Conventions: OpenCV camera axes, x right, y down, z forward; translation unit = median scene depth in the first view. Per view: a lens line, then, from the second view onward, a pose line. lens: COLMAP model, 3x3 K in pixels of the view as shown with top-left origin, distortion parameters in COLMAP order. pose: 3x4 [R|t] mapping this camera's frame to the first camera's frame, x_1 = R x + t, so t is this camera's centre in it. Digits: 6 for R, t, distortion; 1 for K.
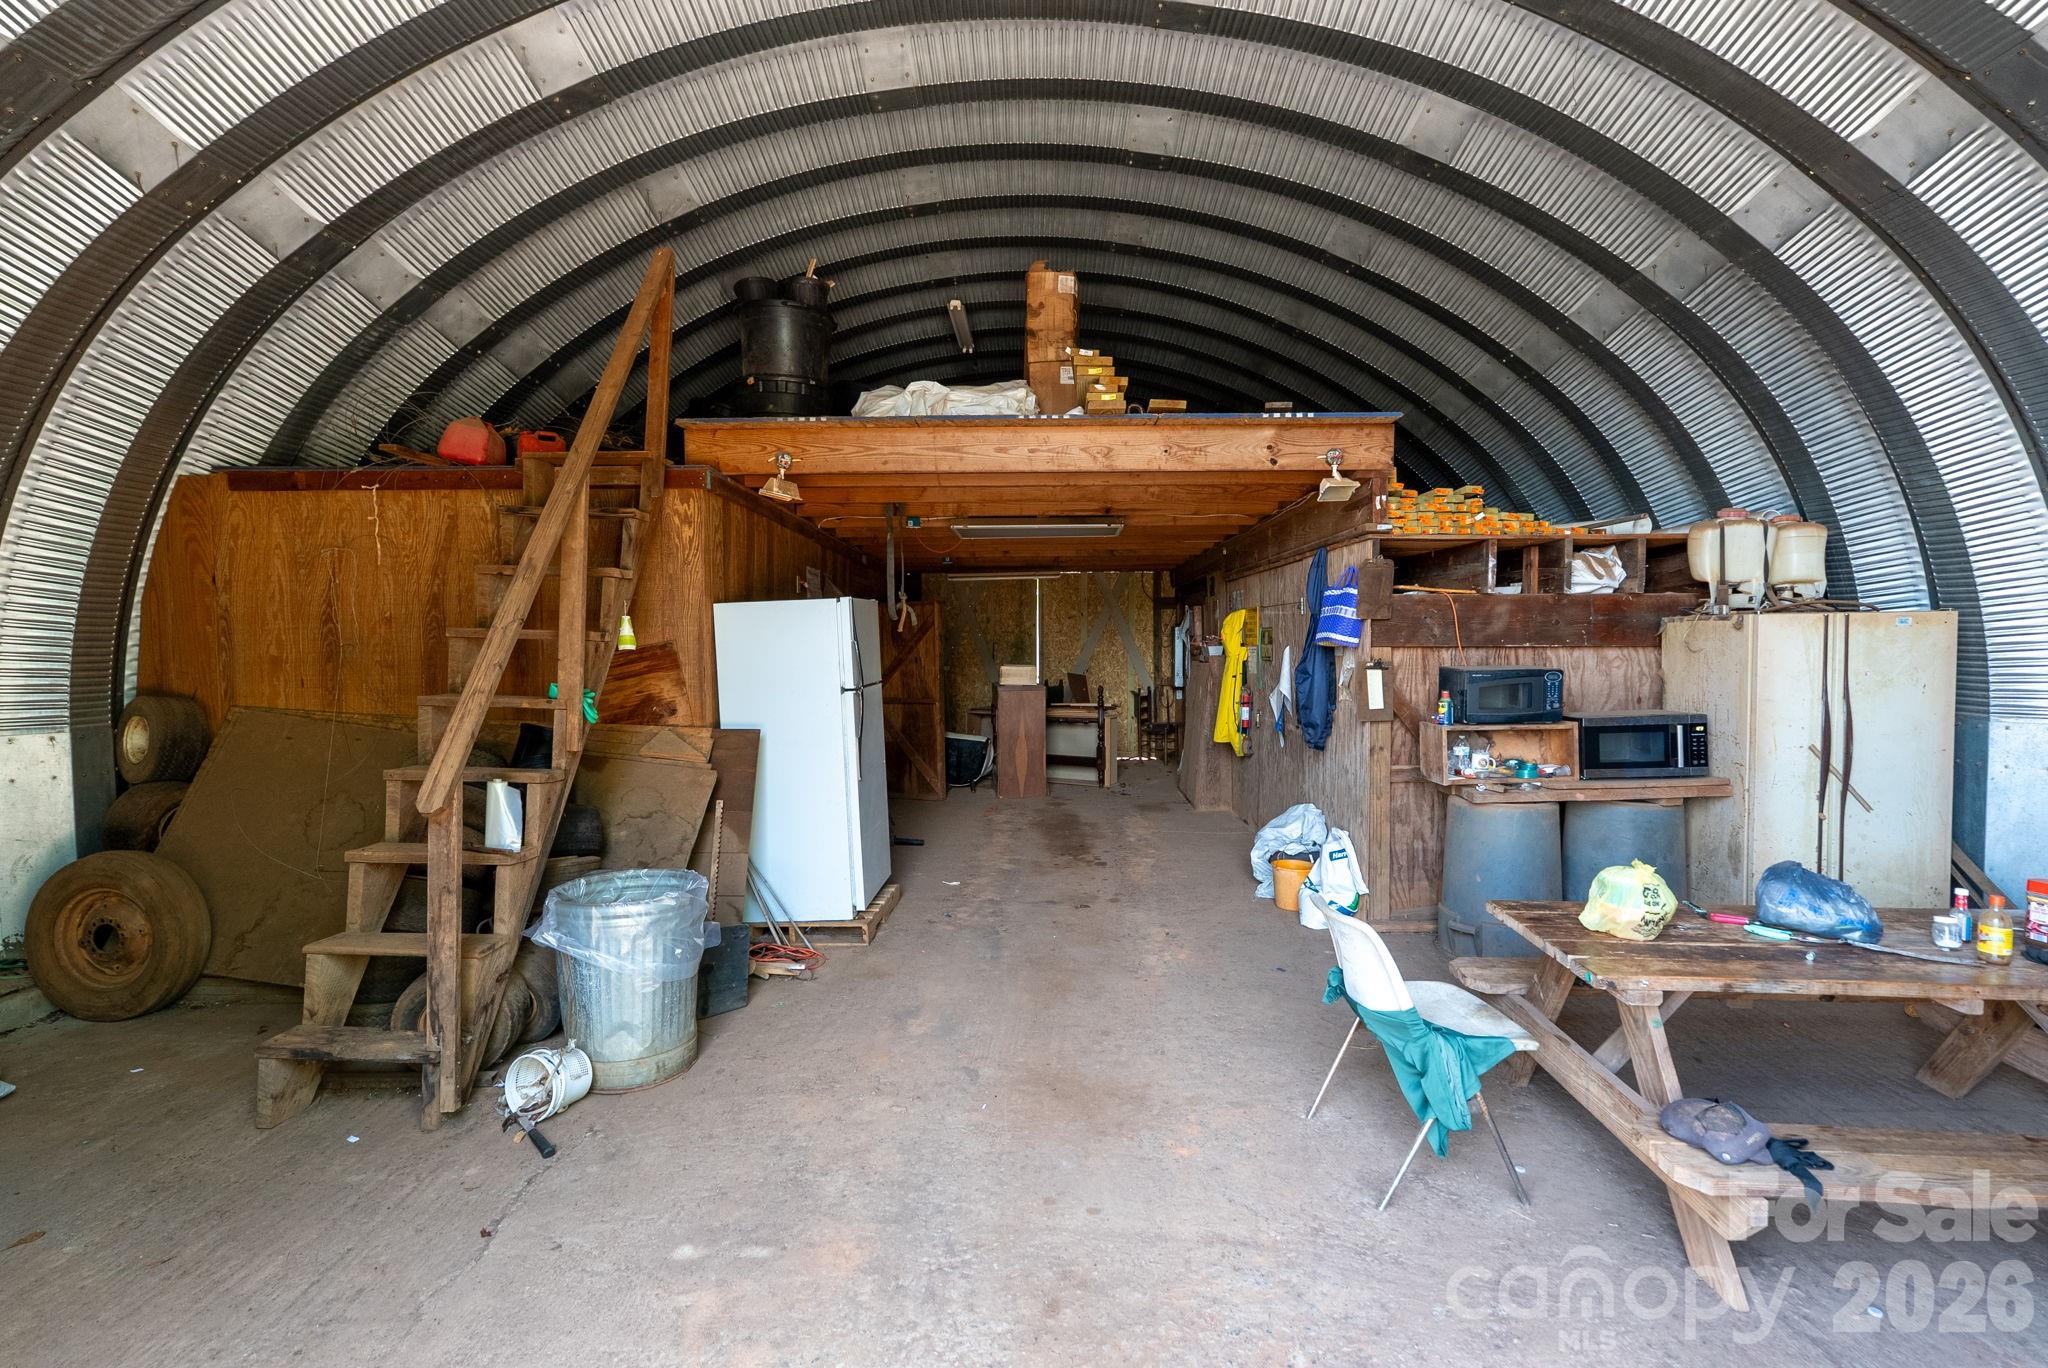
lens RADIAL K [[1415.5, 0, 1024.0], [0, 1415.5, 684.0], [0, 0, 1]] dist [0.005927, 0.003427]
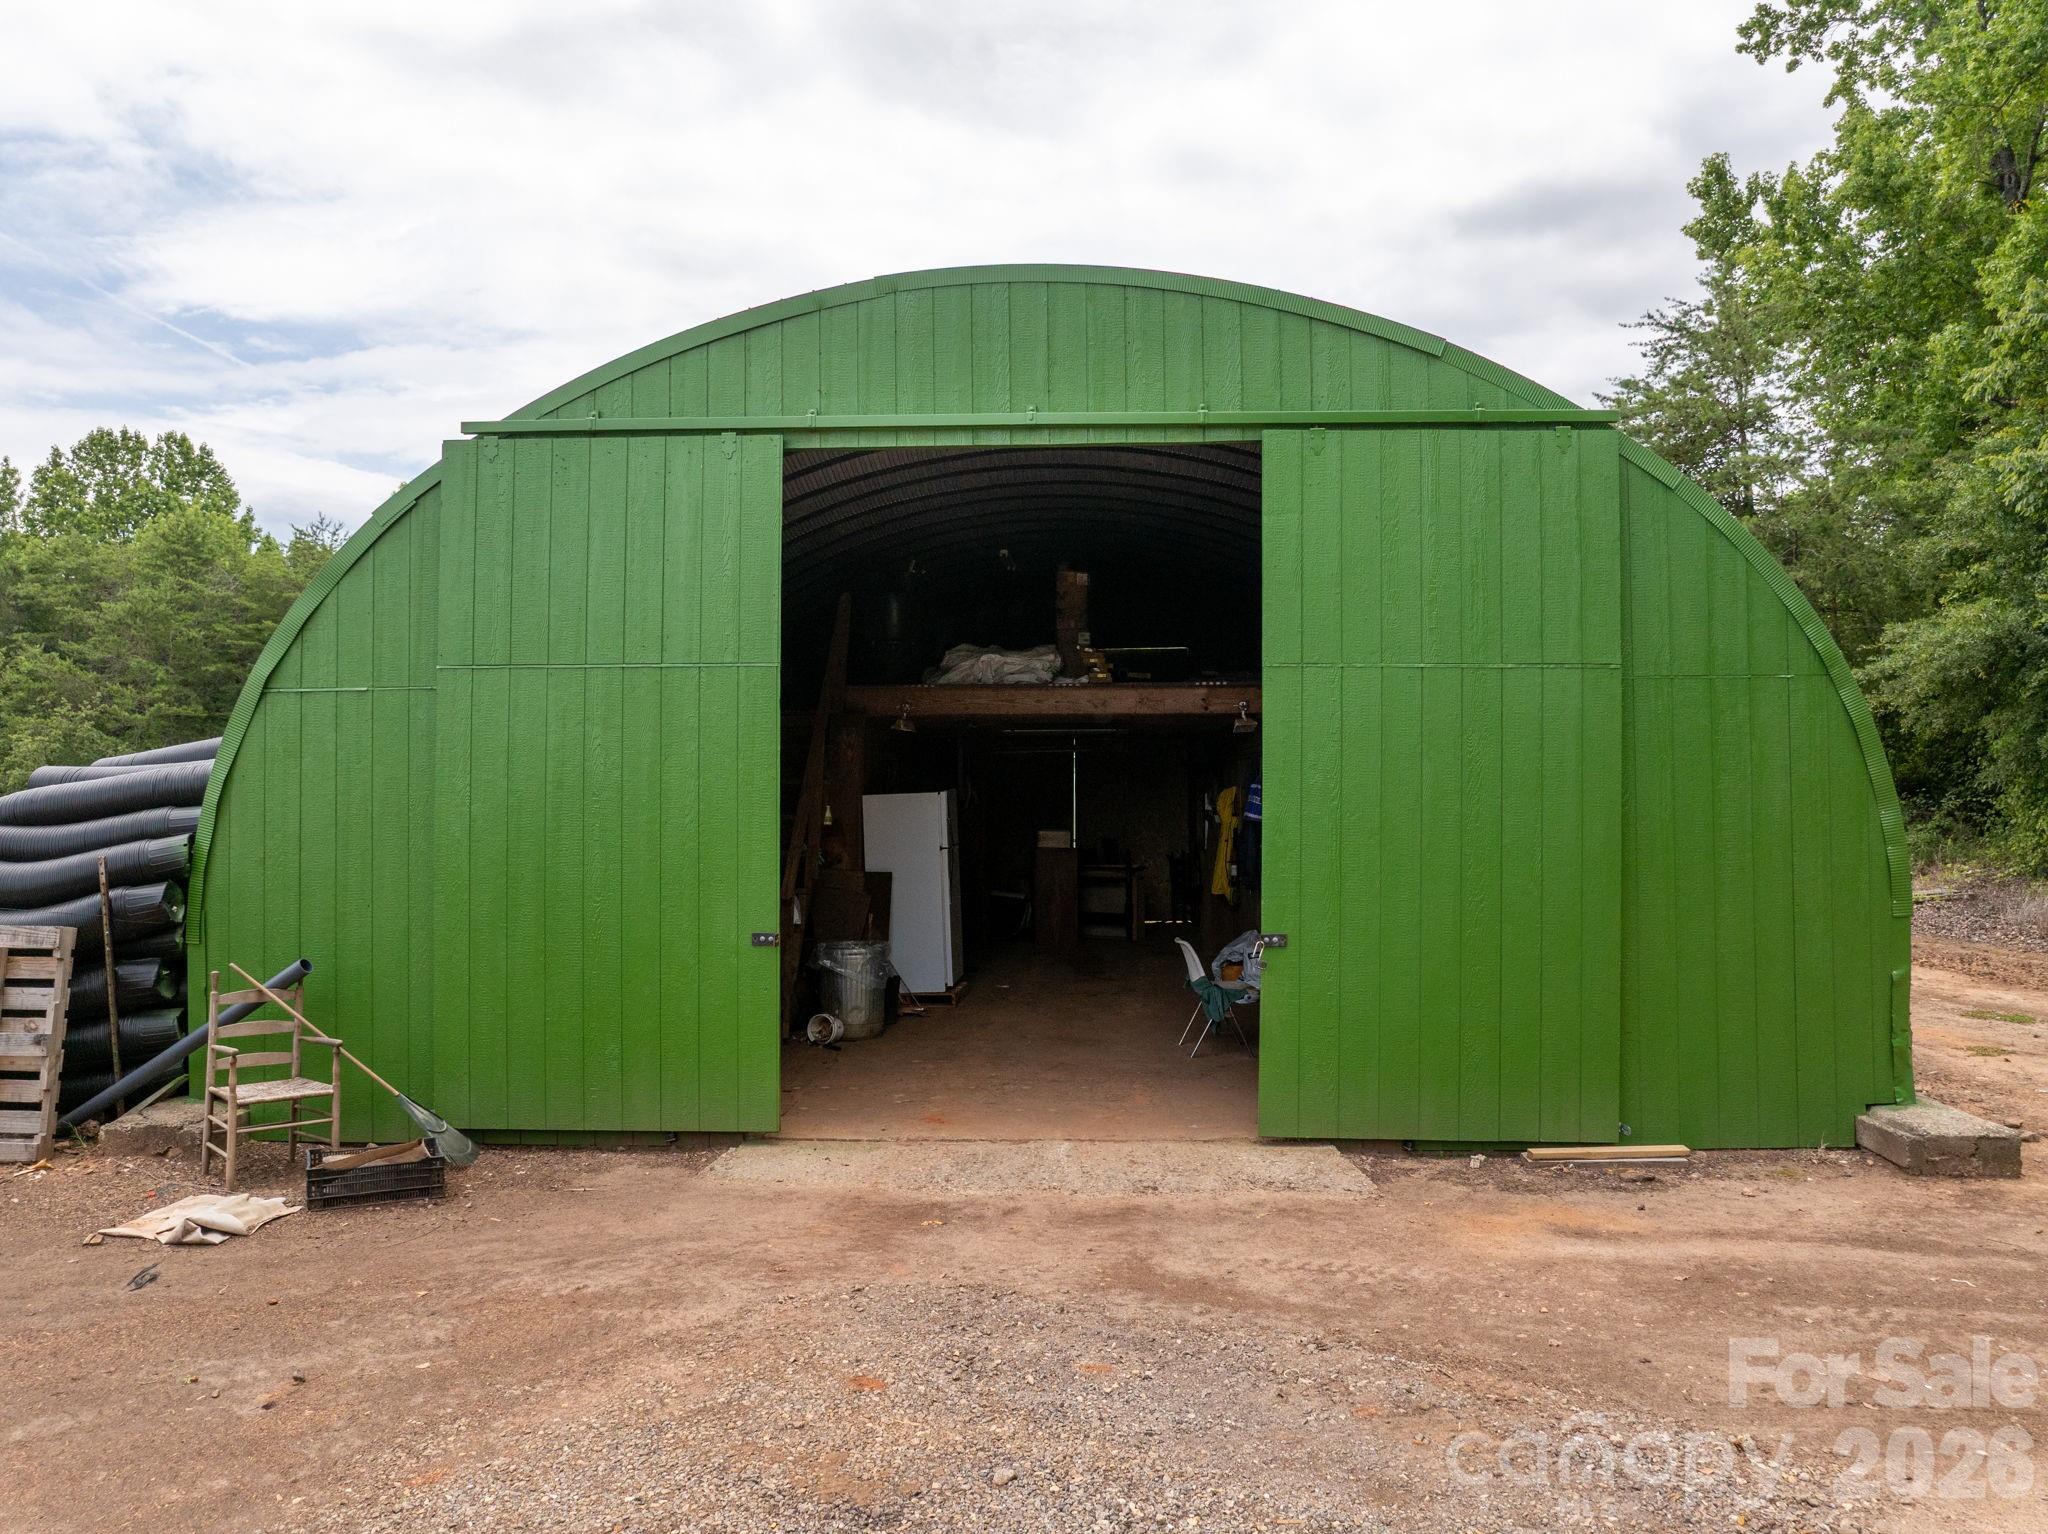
lens RADIAL K [[1448.0, 0, 1033.6], [0, 1448.0, 740.3], [0, 0, 1]] dist [-0.043684, -0.001874]
pose [[0.999808, 0.000967, -0.019558, 0.010633], [-0.002412, 0.997253, -0.074034, 0.003007], [0.019433, 0.074067, 0.997064, -0.650527]]
